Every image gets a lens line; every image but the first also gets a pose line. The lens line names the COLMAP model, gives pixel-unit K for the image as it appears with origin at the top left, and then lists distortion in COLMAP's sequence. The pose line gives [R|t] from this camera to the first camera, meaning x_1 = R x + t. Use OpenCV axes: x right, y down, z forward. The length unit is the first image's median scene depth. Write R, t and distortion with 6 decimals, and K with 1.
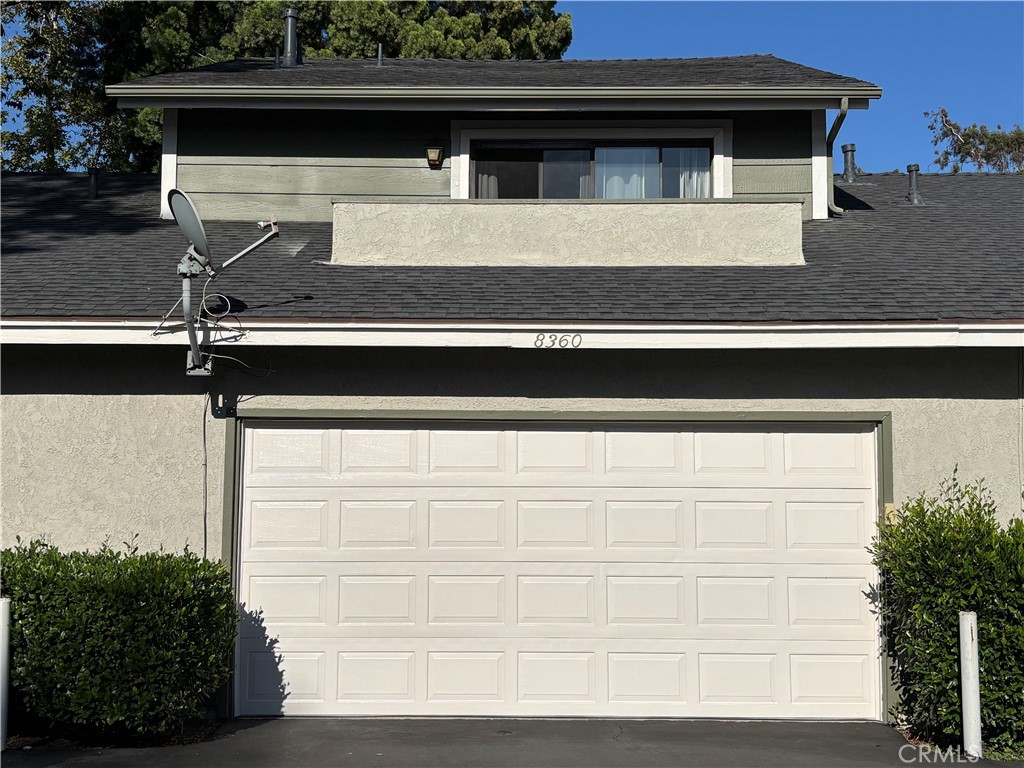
lens RADIAL K [[1314.4, 0, 512.6], [0, 1314.4, 386.5], [0, 0, 1]] dist [0.031449, 0.000000]
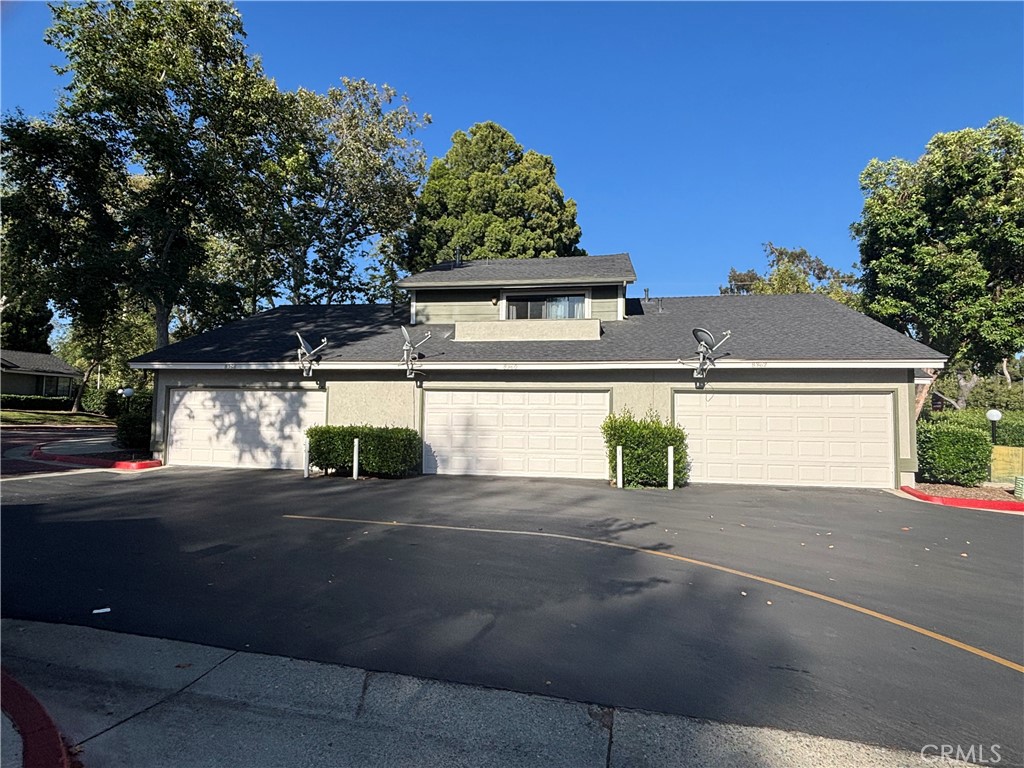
lens RADIAL K [[538.4, 0, 510.7], [0, 538.4, 381.6], [0, 0, 1]] dist [-0.003144, -0.000028]
pose [[0.990254, -0.000760, -0.139271, 0.194533], [0.006224, 0.999228, 0.038801, -0.043205], [0.139134, -0.039289, 0.989494, -0.332664]]
